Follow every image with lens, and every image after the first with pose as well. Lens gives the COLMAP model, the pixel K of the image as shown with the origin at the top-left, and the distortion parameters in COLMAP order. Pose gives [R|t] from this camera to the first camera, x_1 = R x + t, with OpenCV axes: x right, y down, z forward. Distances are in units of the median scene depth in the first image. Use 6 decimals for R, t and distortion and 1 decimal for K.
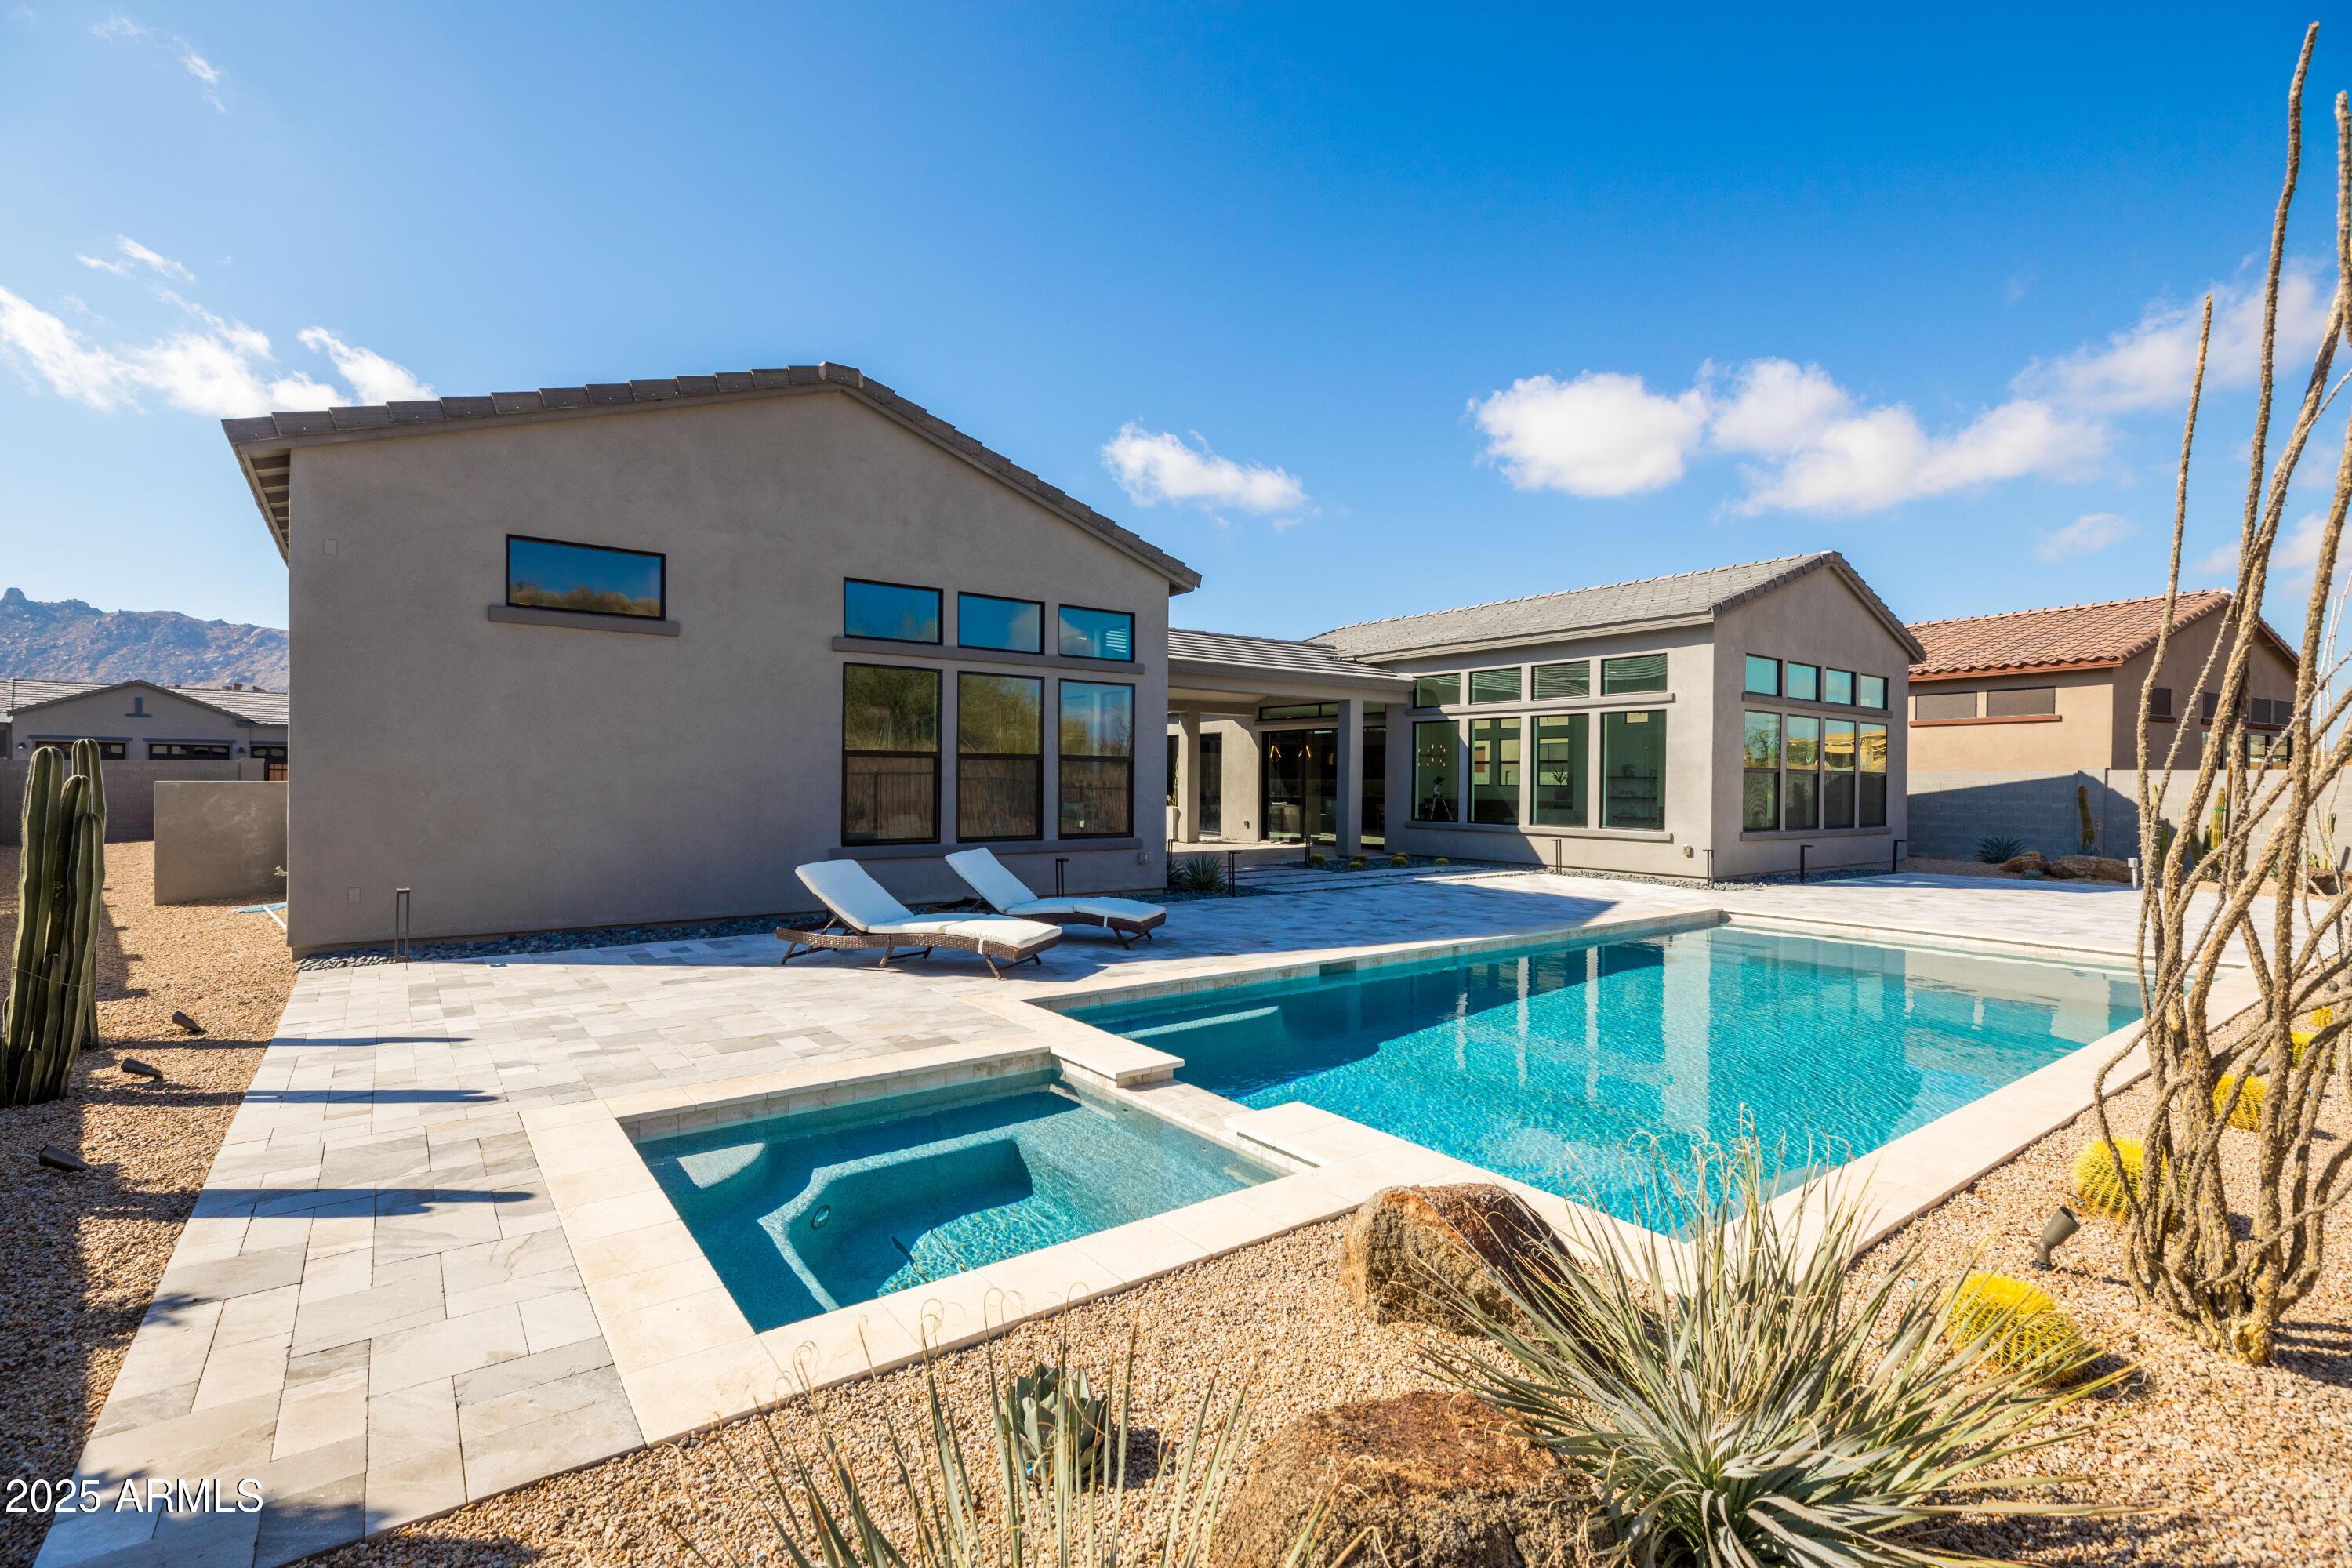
lens RADIAL K [[1050.5, 0, 1153.5], [0, 1050.5, 804.0], [0, 0, 1]] dist [0.005850, -0.001713]
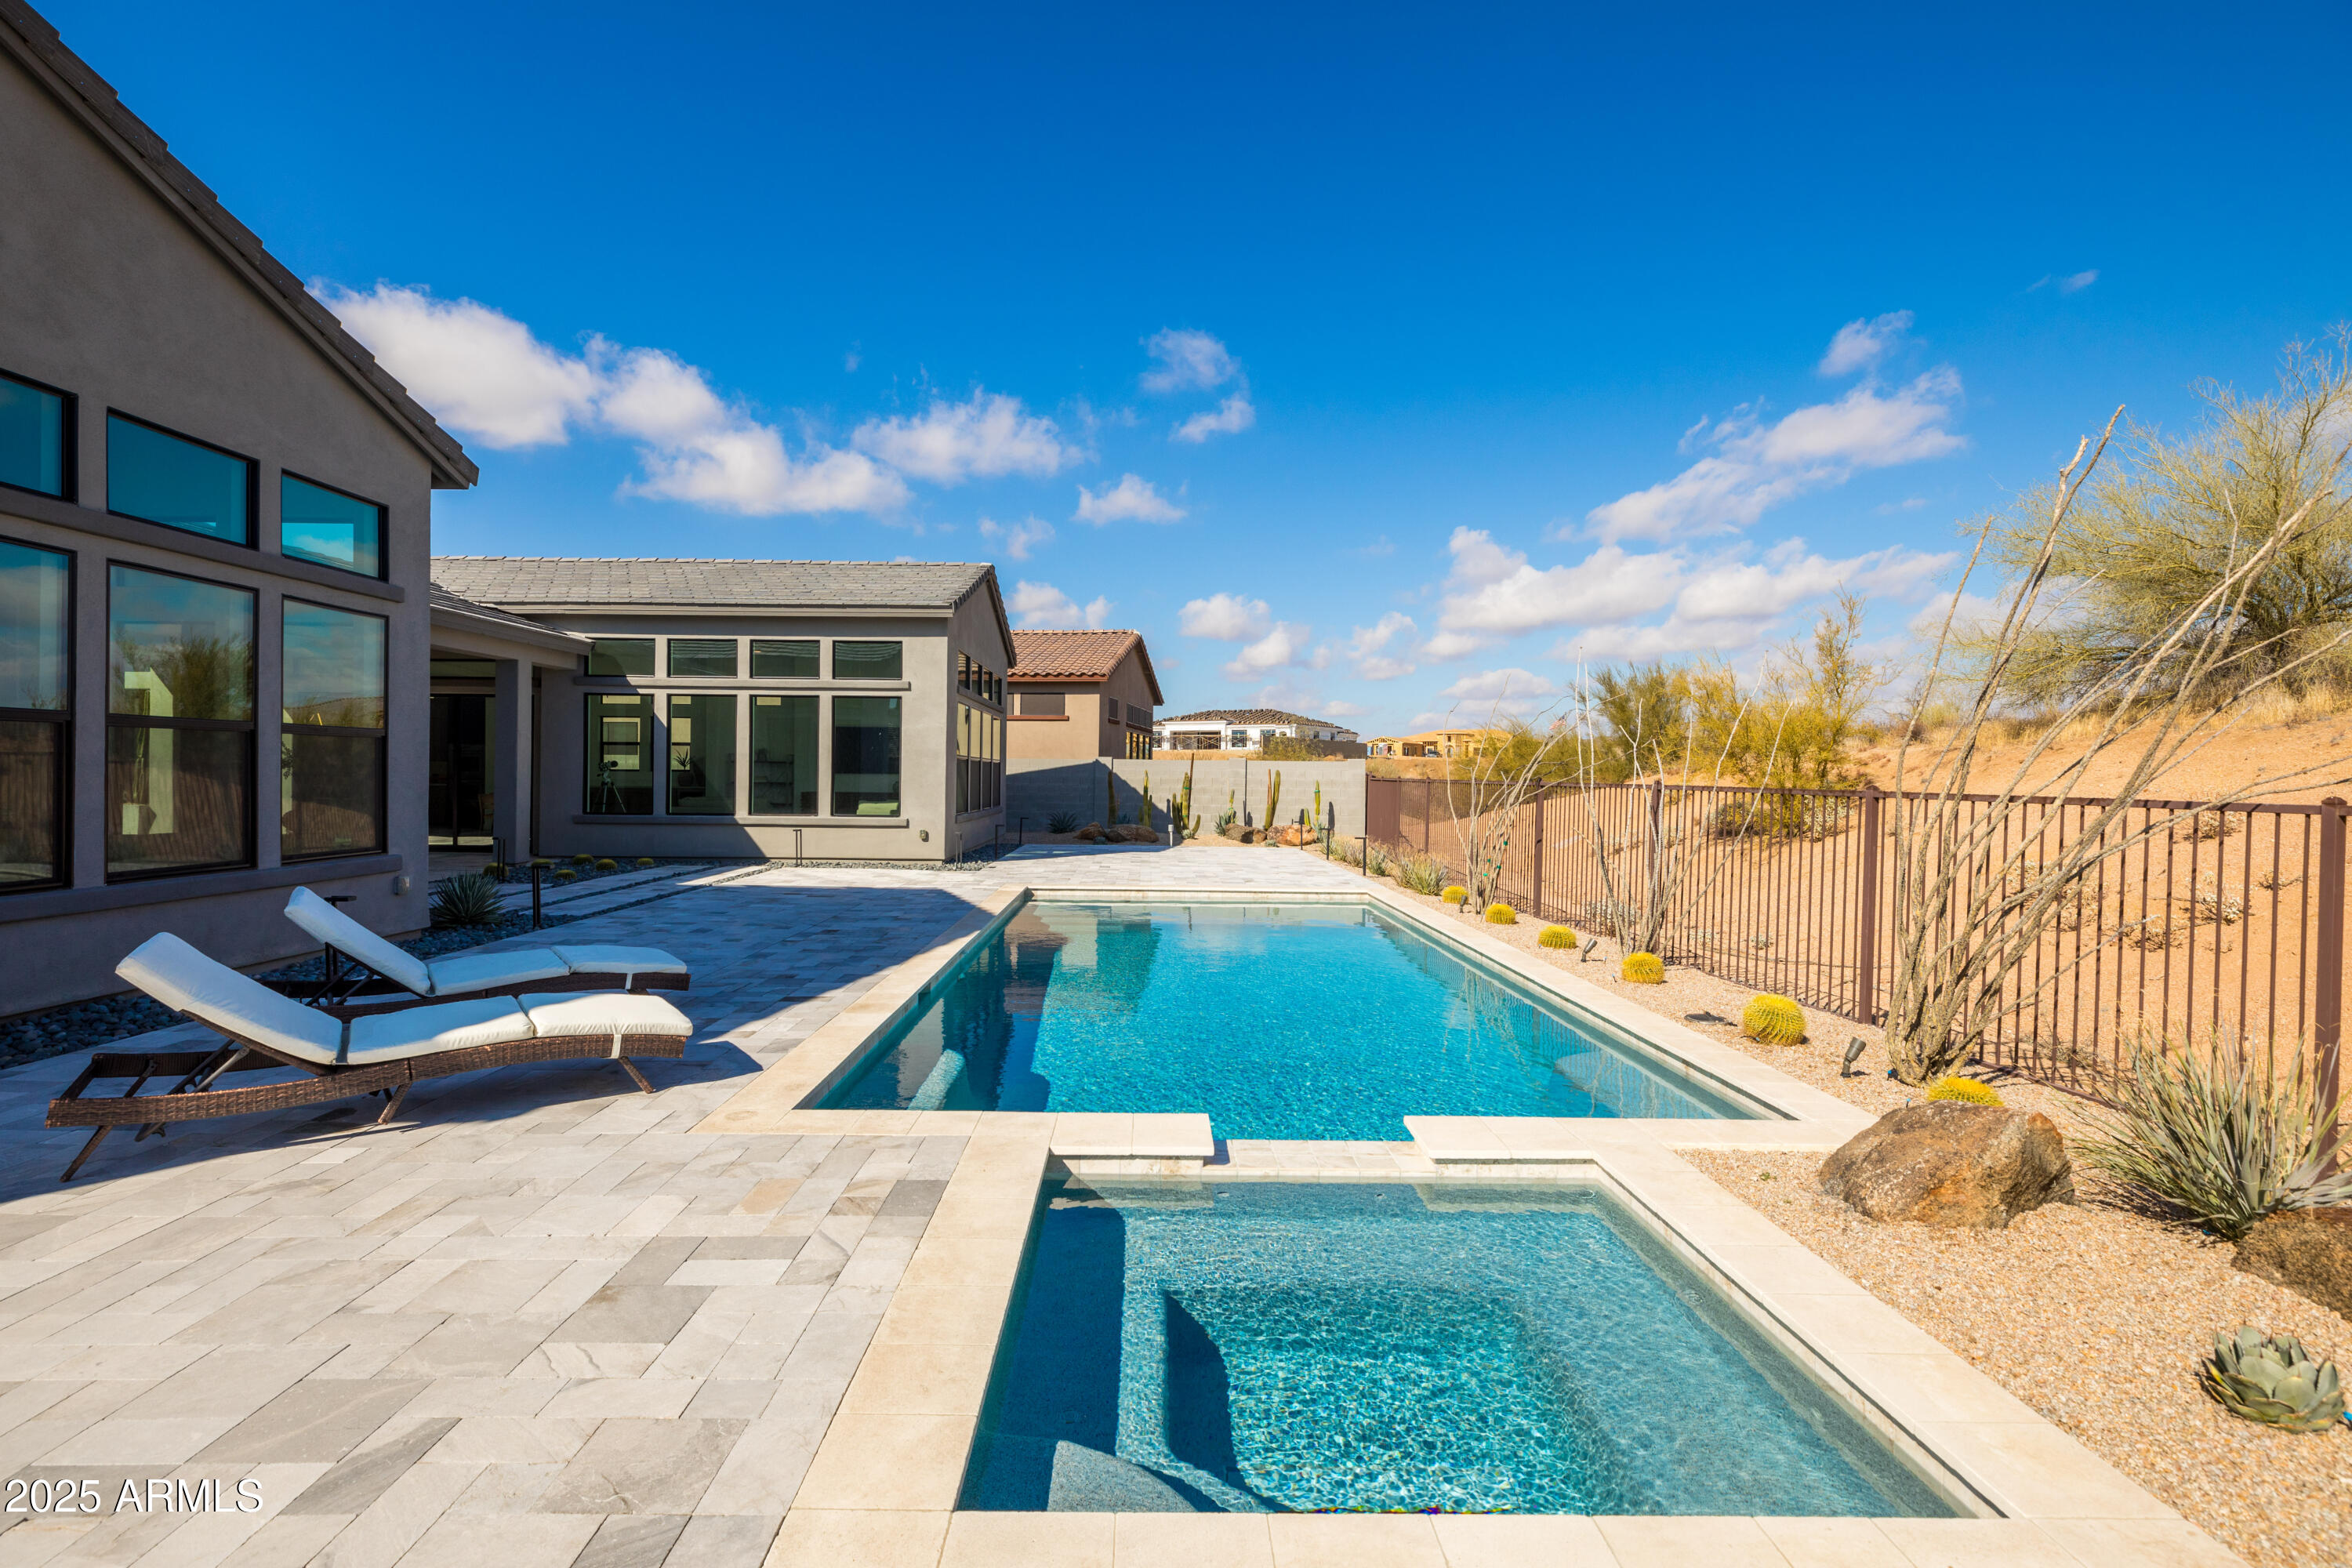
lens RADIAL K [[1108.4, 0, 1133.0], [0, 1108.4, 771.5], [0, 0, 1]] dist [-0.005390, -0.000482]
pose [[0.584740, -0.000989, 0.811220, -0.222611], [0.013621, 0.999870, -0.008599, -0.004673], [-0.811106, 0.016078, 0.584678, 0.171066]]
